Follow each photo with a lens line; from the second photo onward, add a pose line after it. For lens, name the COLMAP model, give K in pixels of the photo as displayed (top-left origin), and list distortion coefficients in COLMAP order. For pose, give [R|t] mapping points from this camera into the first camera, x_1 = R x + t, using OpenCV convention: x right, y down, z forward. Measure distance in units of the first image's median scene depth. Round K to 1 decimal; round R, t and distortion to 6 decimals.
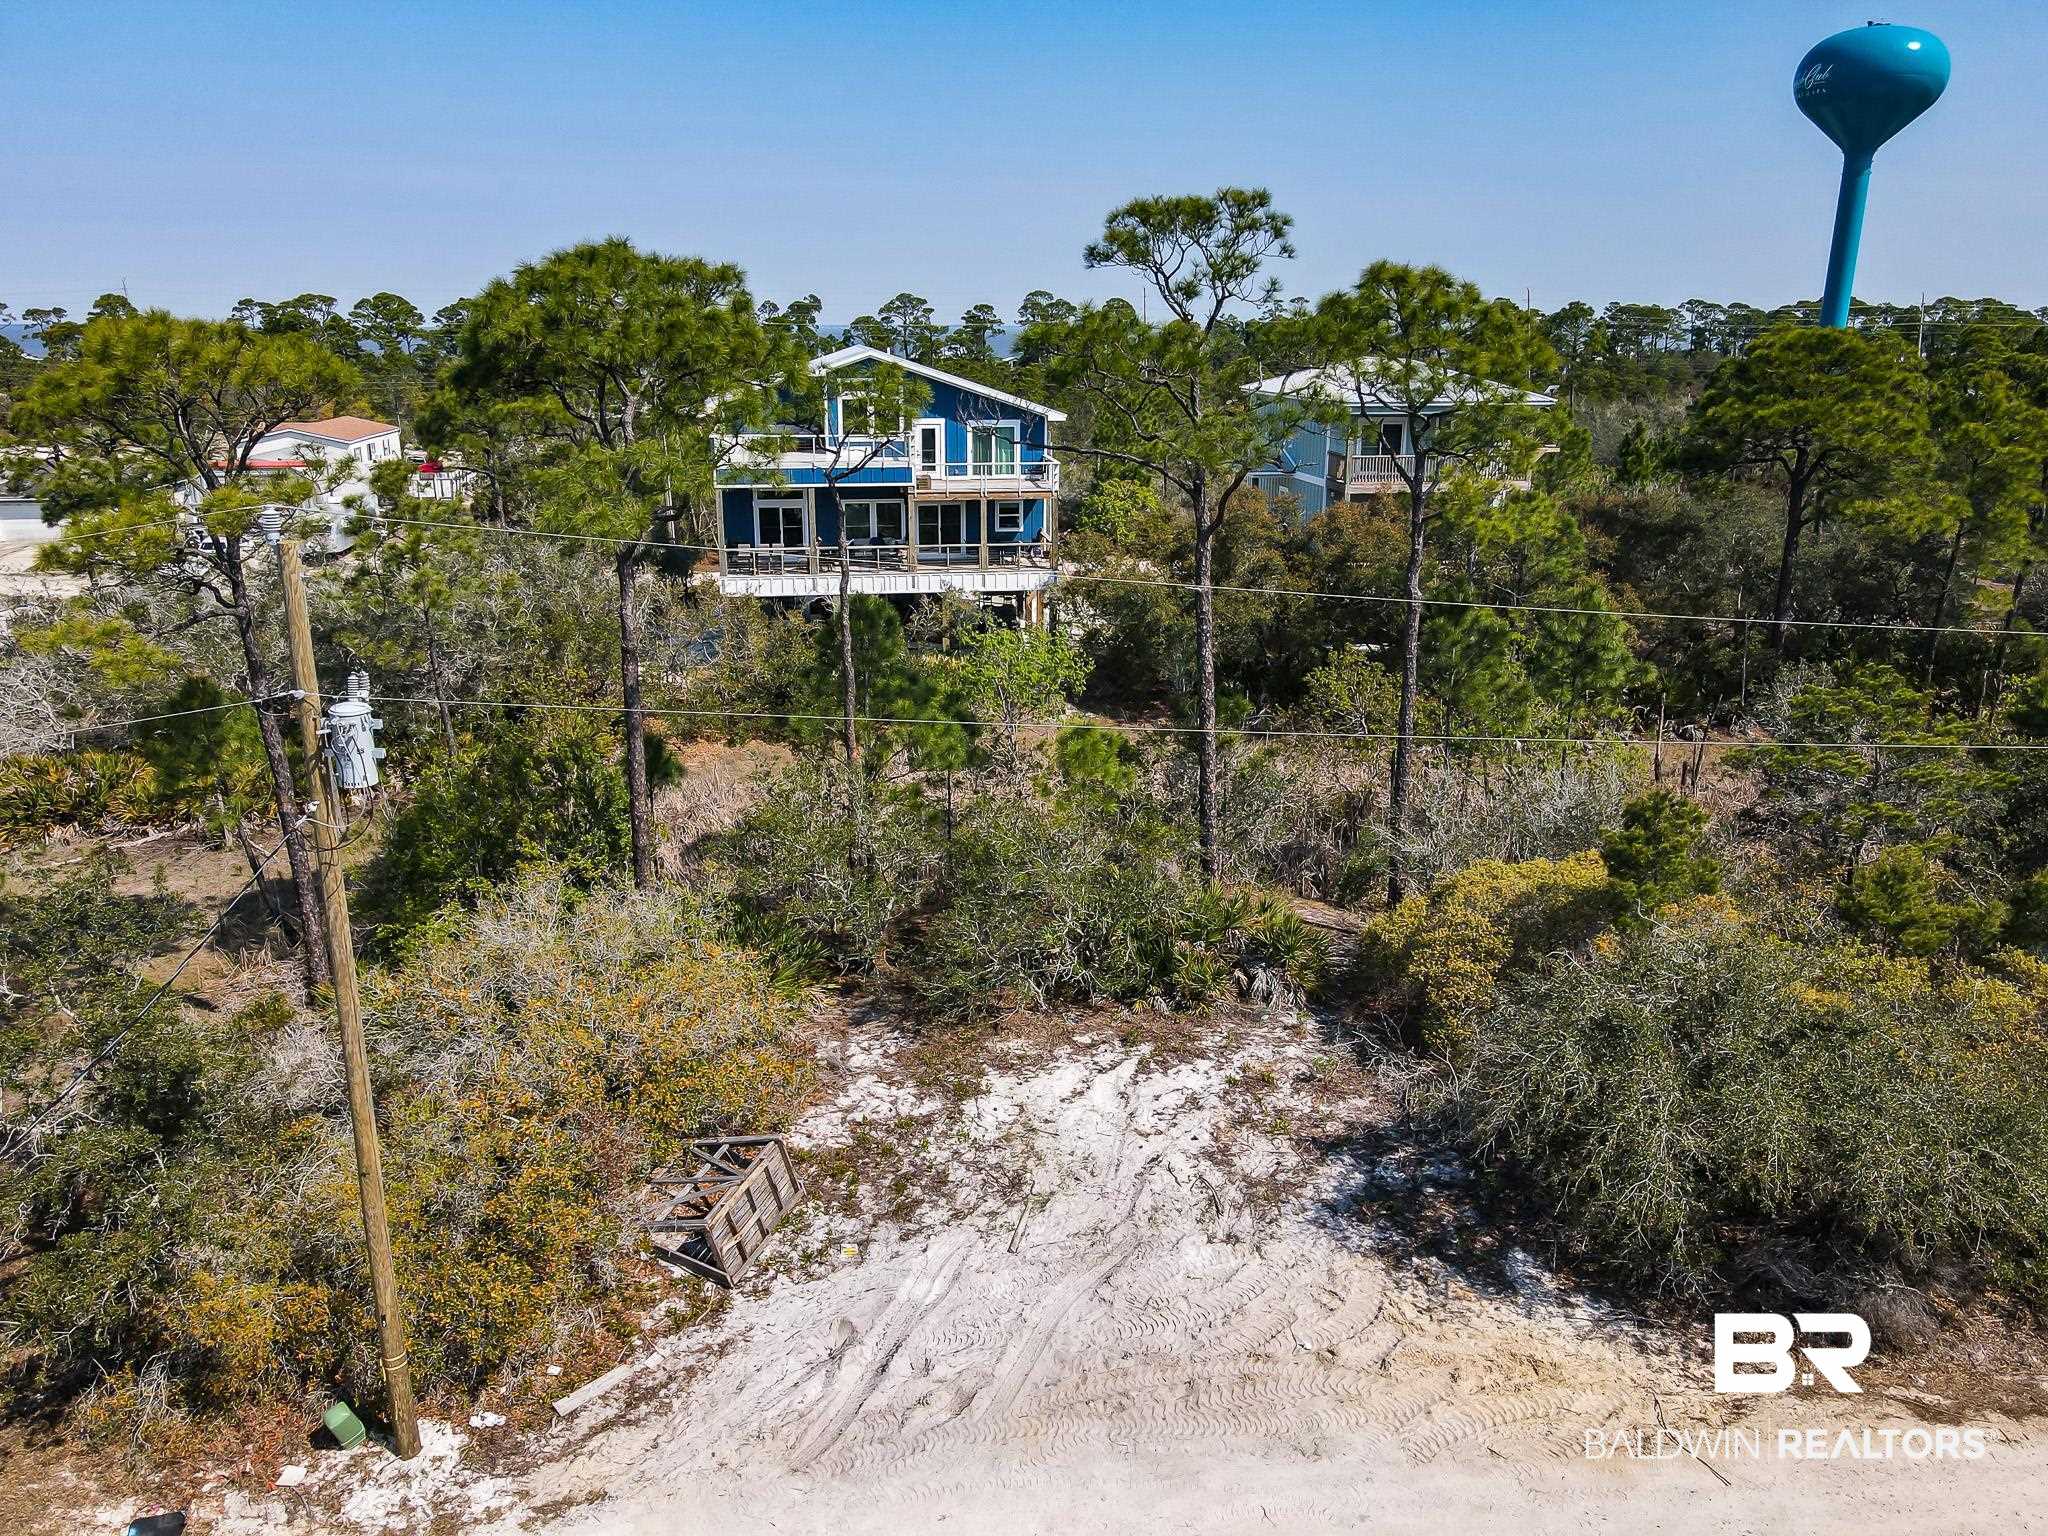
lens RADIAL K [[1445.2, 0, 1000.4], [0, 1445.2, 770.5], [0, 0, 1]] dist [-0.001573, 0.021661]
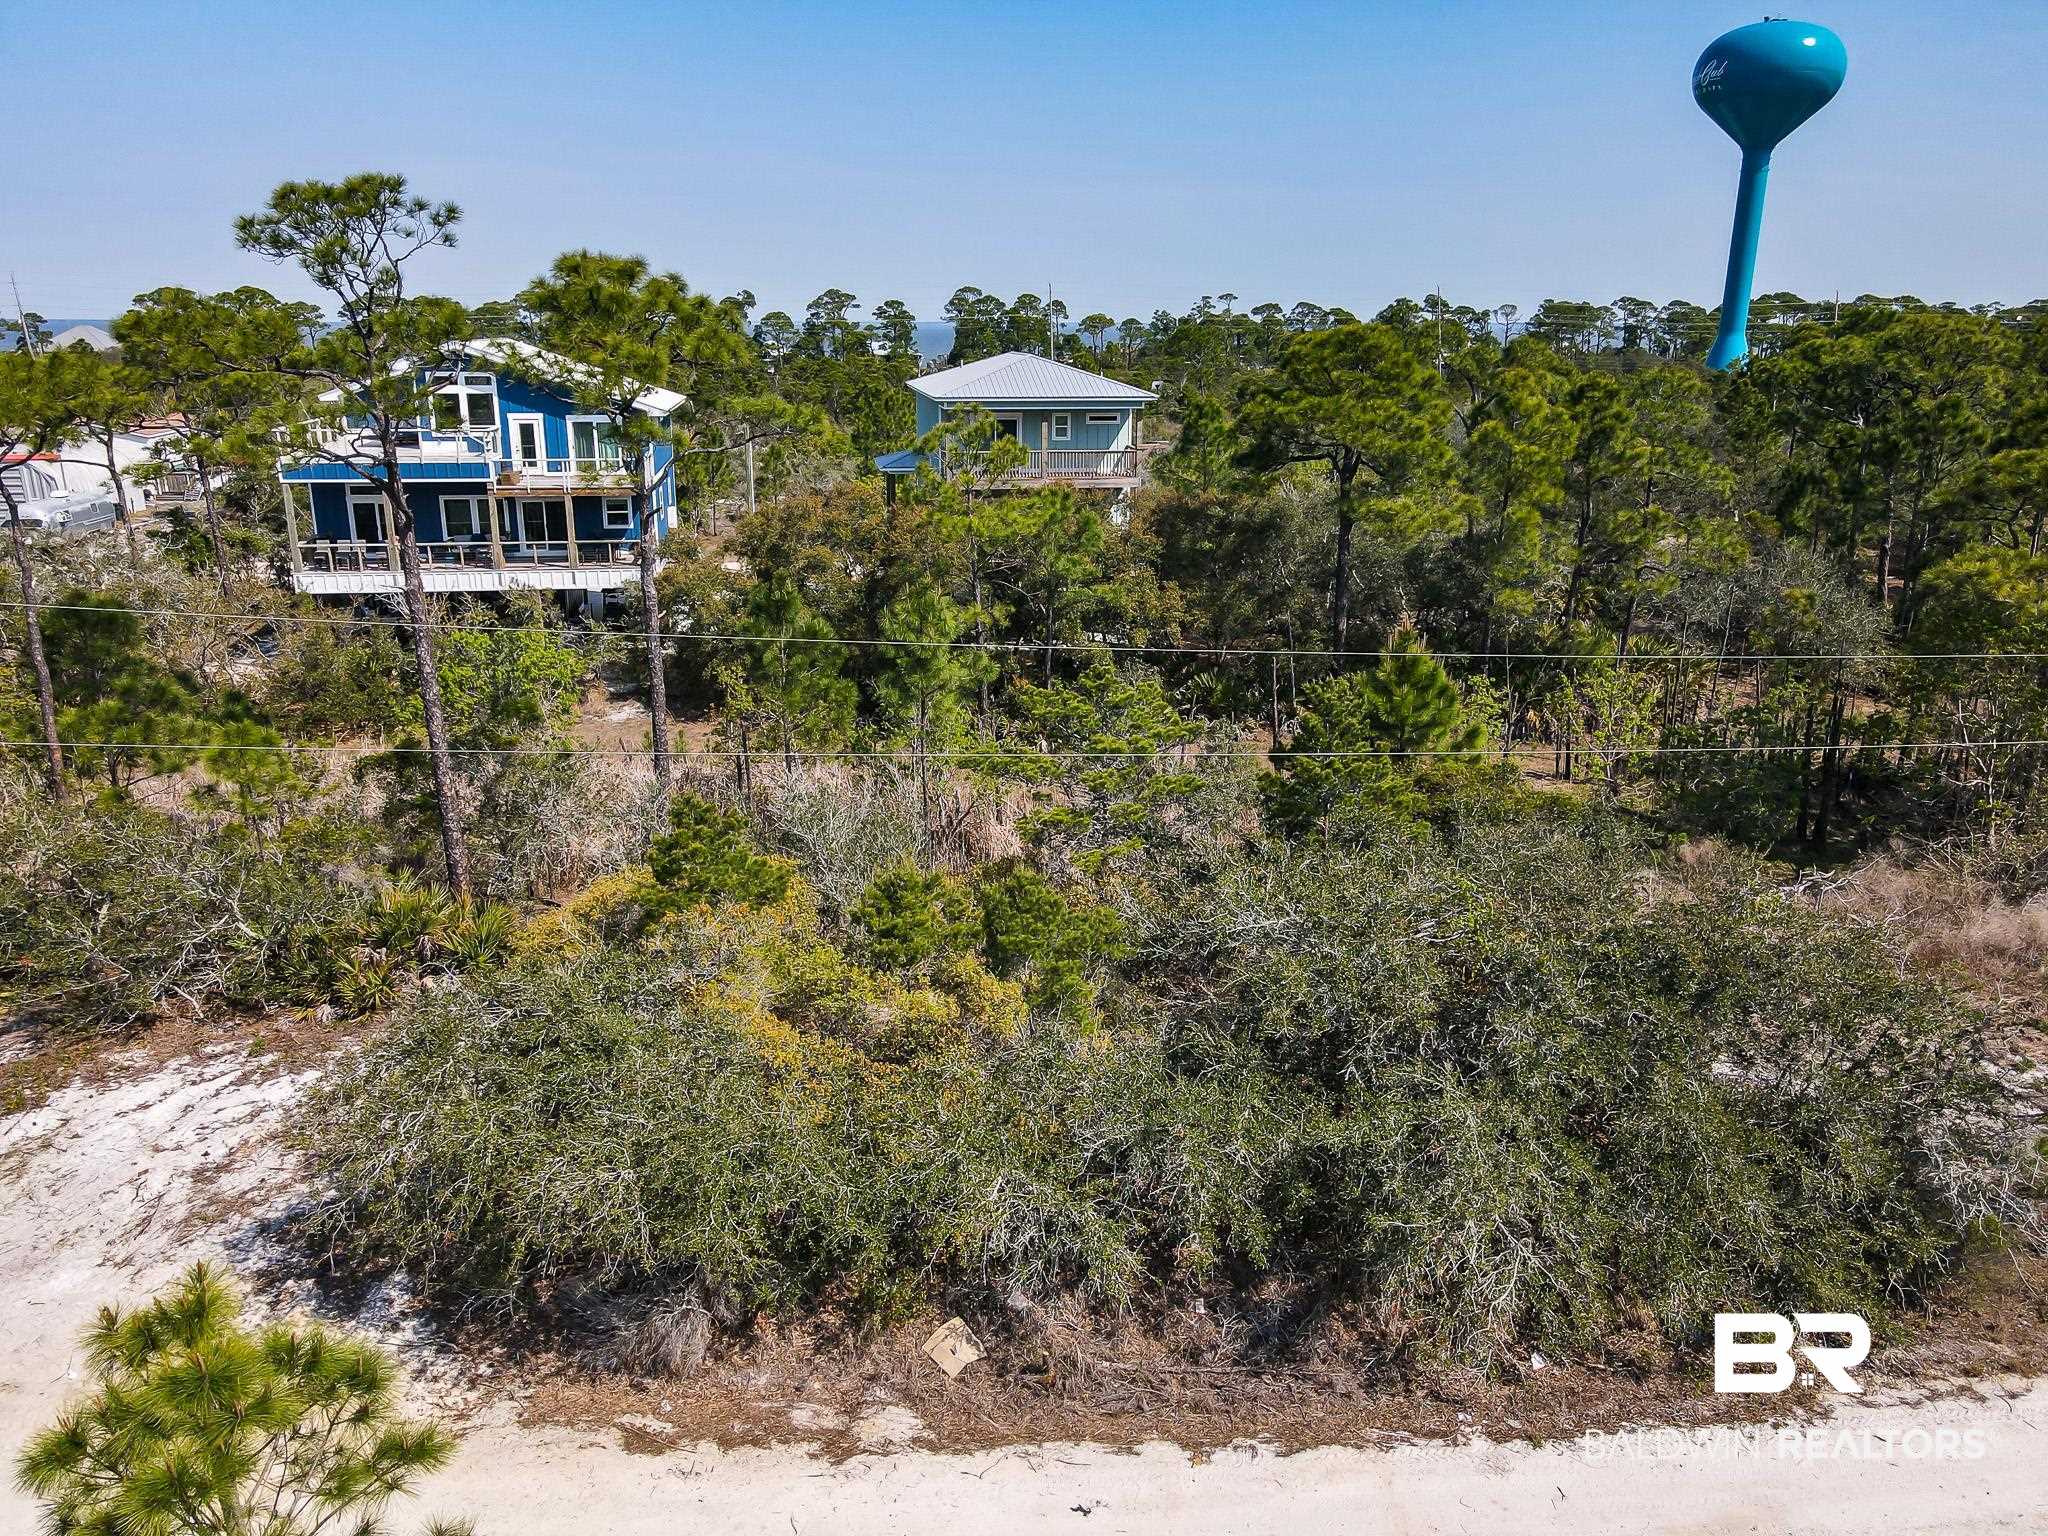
lens RADIAL K [[1444.2, 0, 1024.0], [0, 1444.2, 768.0], [0, 0, 1]] dist [-0.001385, 0.034563]
pose [[0.999998, 0.001908, 0.000532, 0.583619], [-0.001909, 0.999998, 0.000613, -0.005034], [-0.000530, -0.000614, 1.000000, 0.023288]]
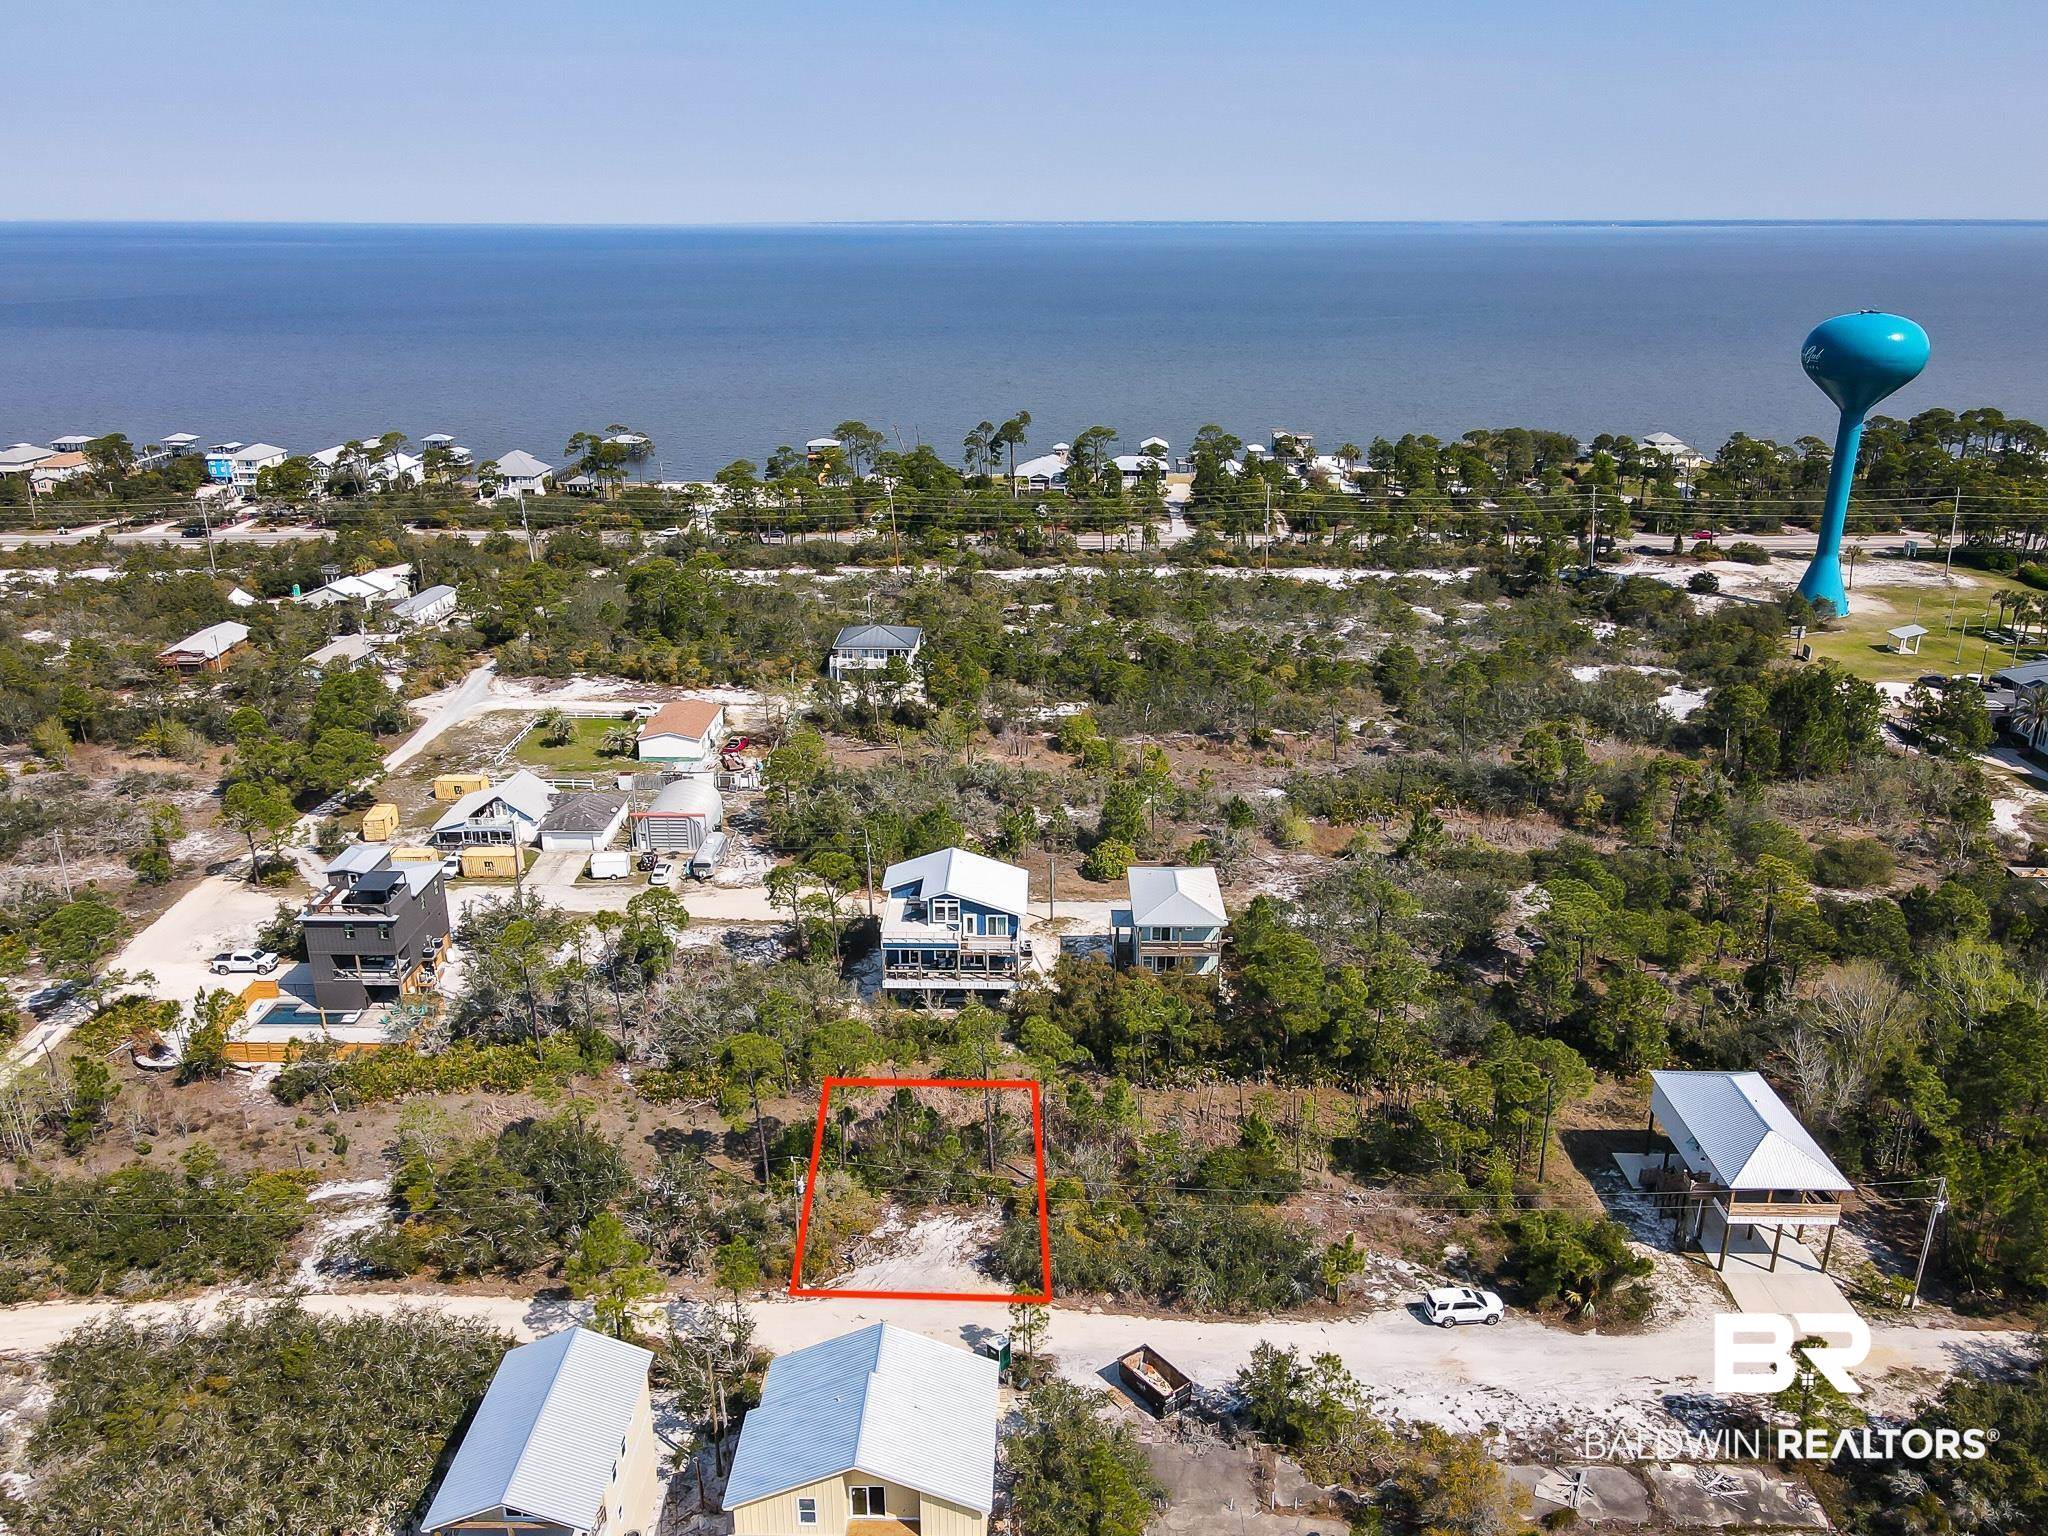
lens RADIAL K [[1699.3, 0, 1024.0], [0, 1699.3, 768.0], [0, 0, 1]] dist [0.002636, 0.013944]
pose [[0.986353, 0.051012, -0.156543, 0.956249], [-0.038028, 0.995668, 0.084842, -1.474667], [0.160193, -0.077731, 0.984020, -3.585553]]
